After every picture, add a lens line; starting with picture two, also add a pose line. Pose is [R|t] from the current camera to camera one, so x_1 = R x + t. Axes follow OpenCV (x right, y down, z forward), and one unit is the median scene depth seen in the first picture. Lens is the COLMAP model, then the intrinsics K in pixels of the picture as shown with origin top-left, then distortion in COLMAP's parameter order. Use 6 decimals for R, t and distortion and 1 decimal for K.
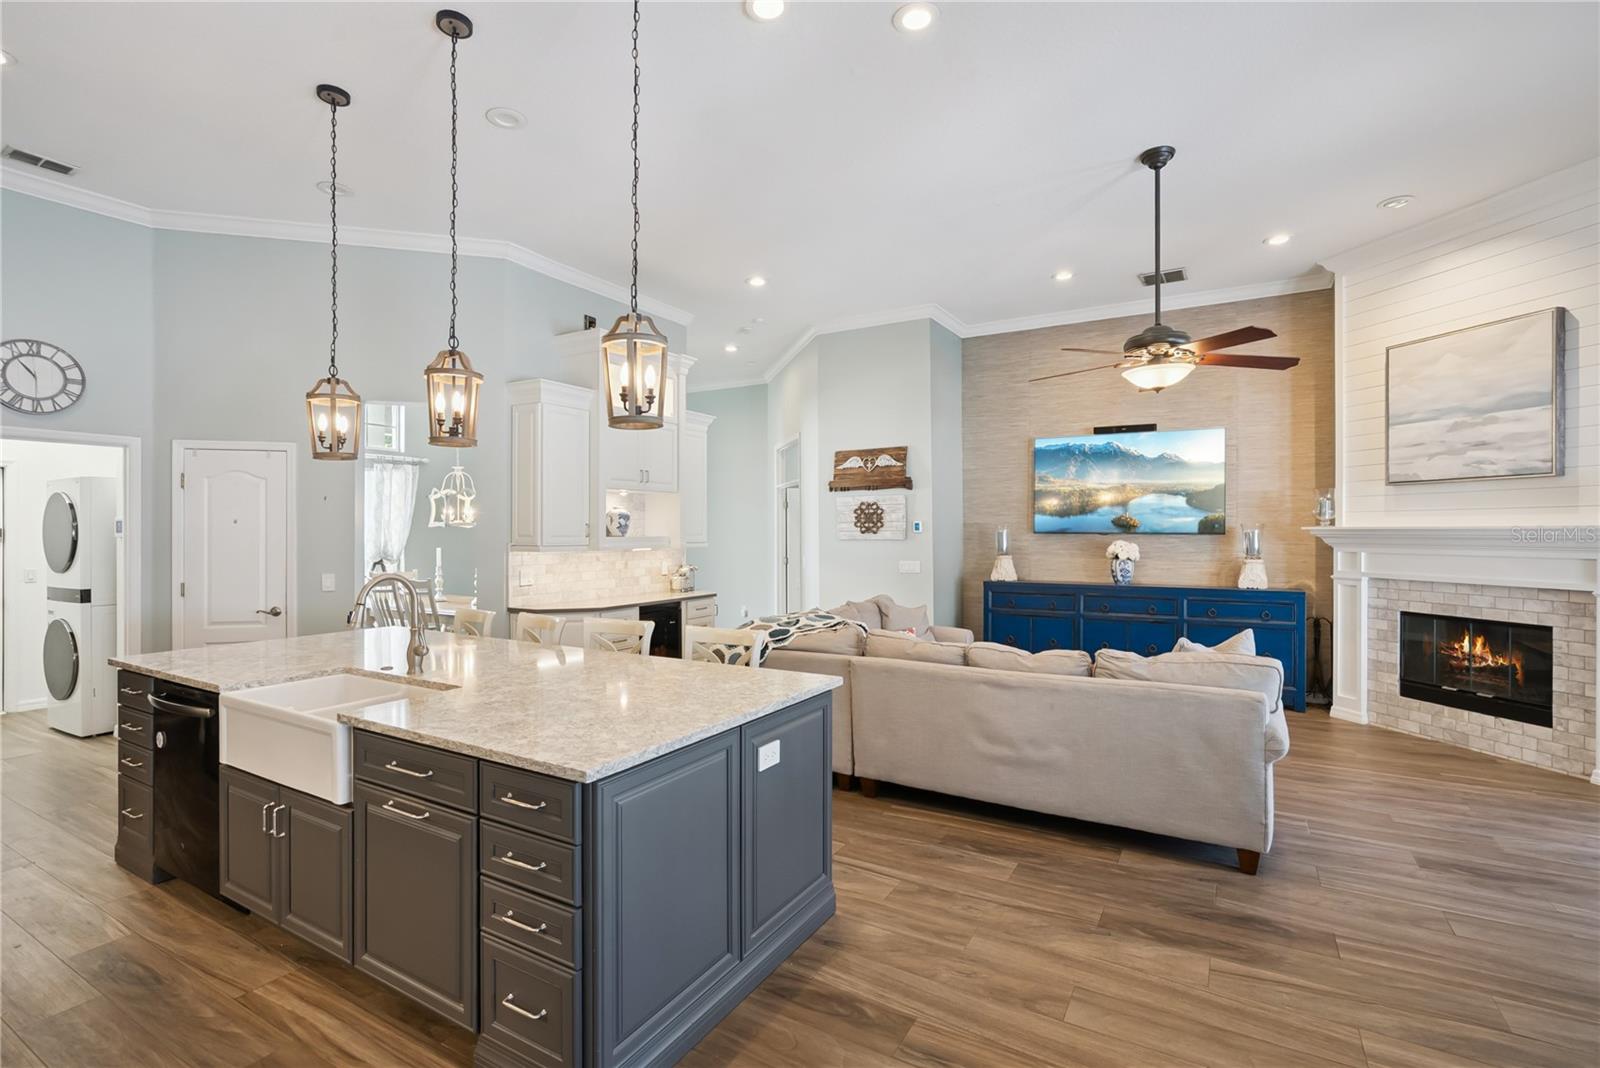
lens RADIAL K [[735.4, 0, 804.2], [0, 735.4, 532.4], [0, 0, 1]] dist [-0.006046, 0.001080]
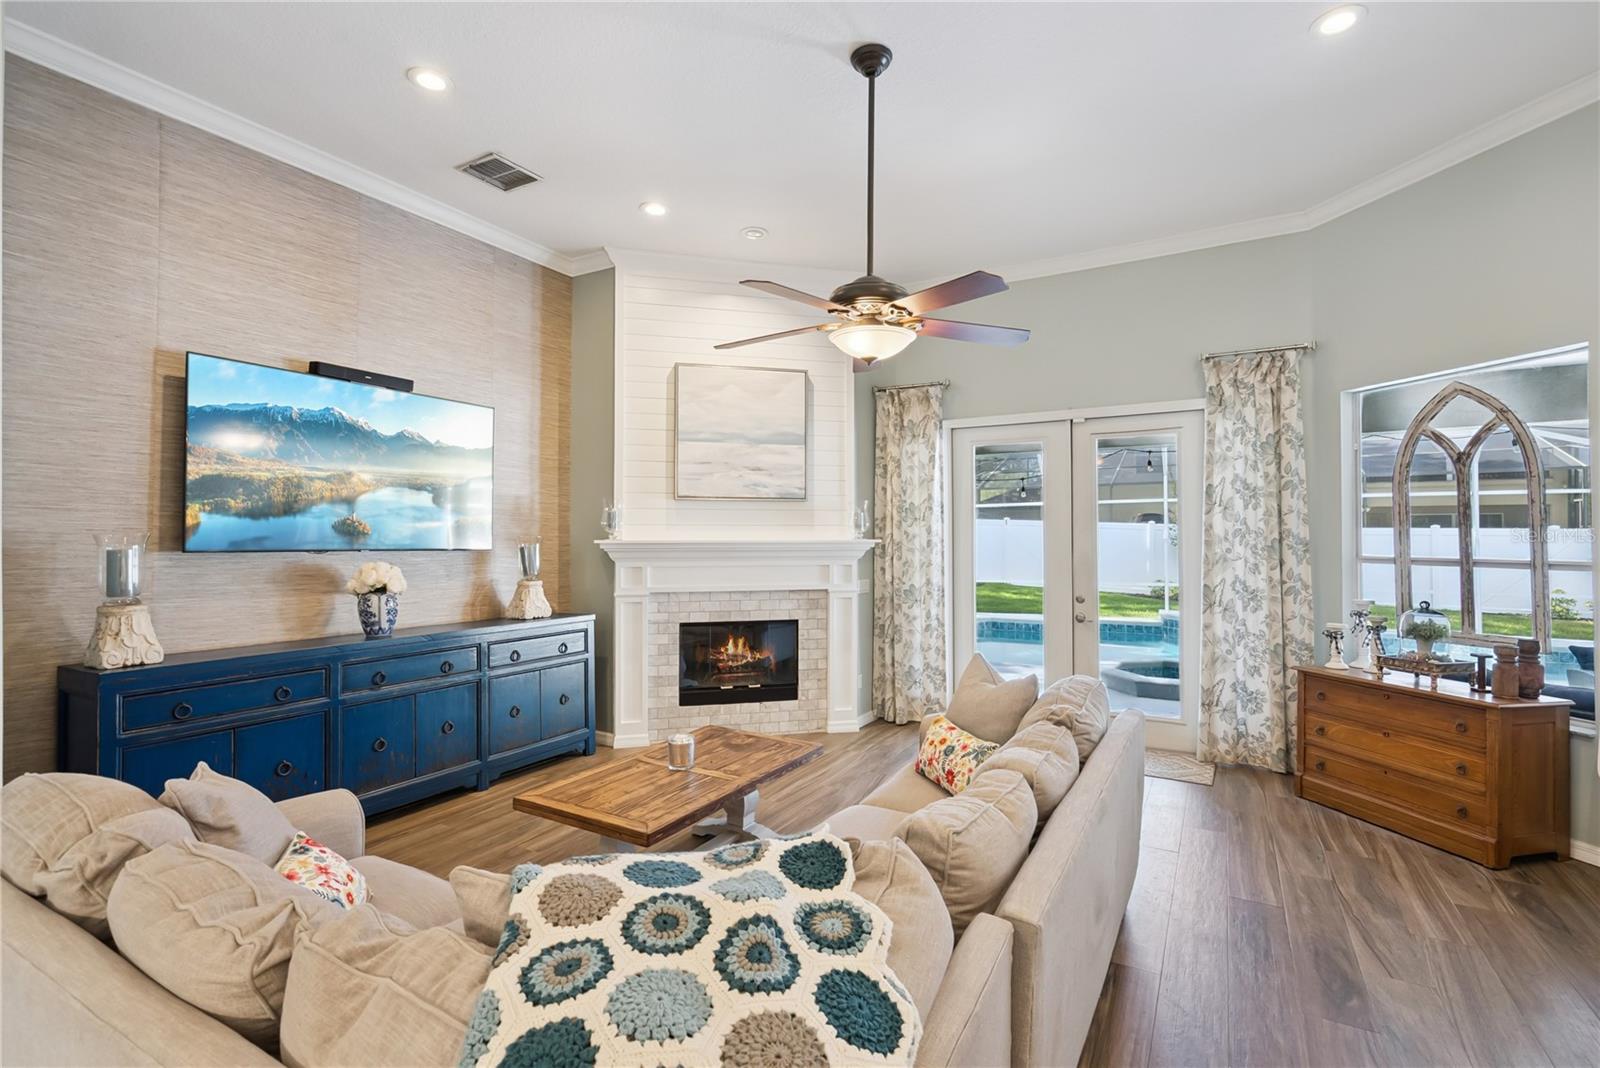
lens RADIAL K [[735.4, 0, 802.0], [0, 735.4, 526.8], [0, 0, 1]] dist [-0.006046, 0.001080]
pose [[-0.005007, 0.019879, 0.999790, -0.198308], [0.003451, 0.999797, -0.019862, -0.005257], [-0.999982, 0.003351, -0.005075, 0.770160]]
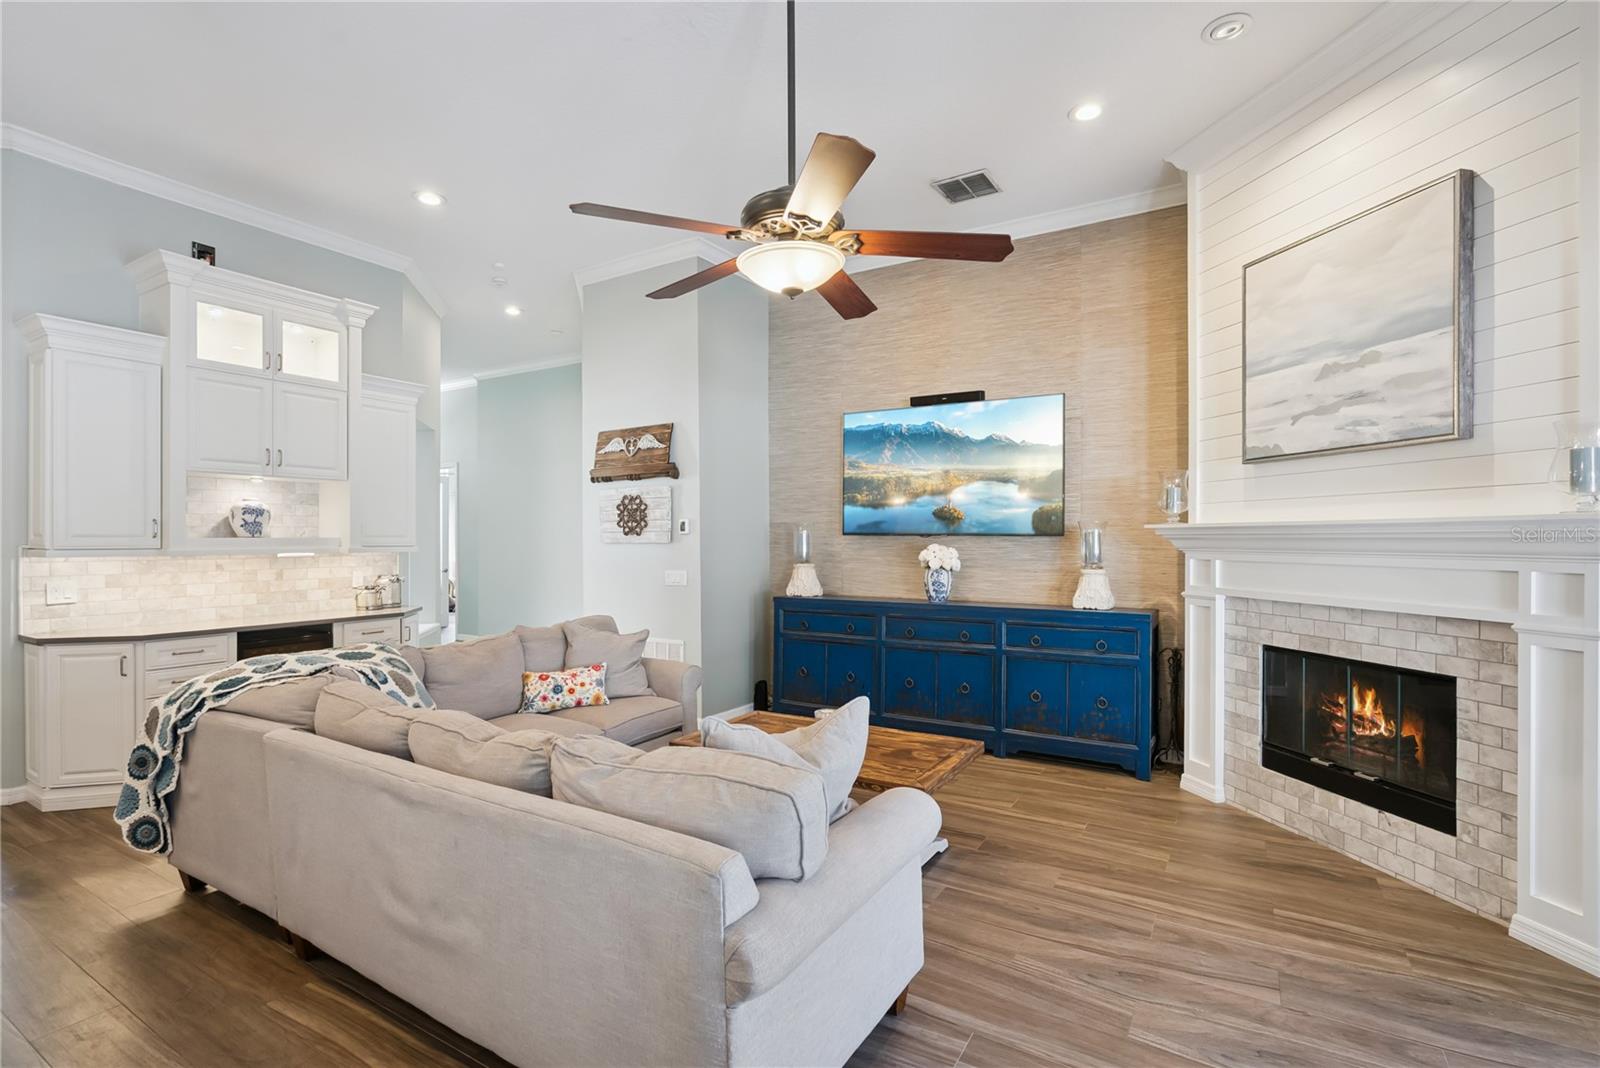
lens RADIAL K [[735.4, 0, 808.3], [0, 735.4, 539.5], [0, 0, 1]] dist [-0.006046, 0.001080]
pose [[0.999941, 0.000865, -0.010854, 0.360123], [-0.000863, 1.000000, 0.000139, 0.007454], [0.010854, -0.000130, 0.999941, 0.276347]]
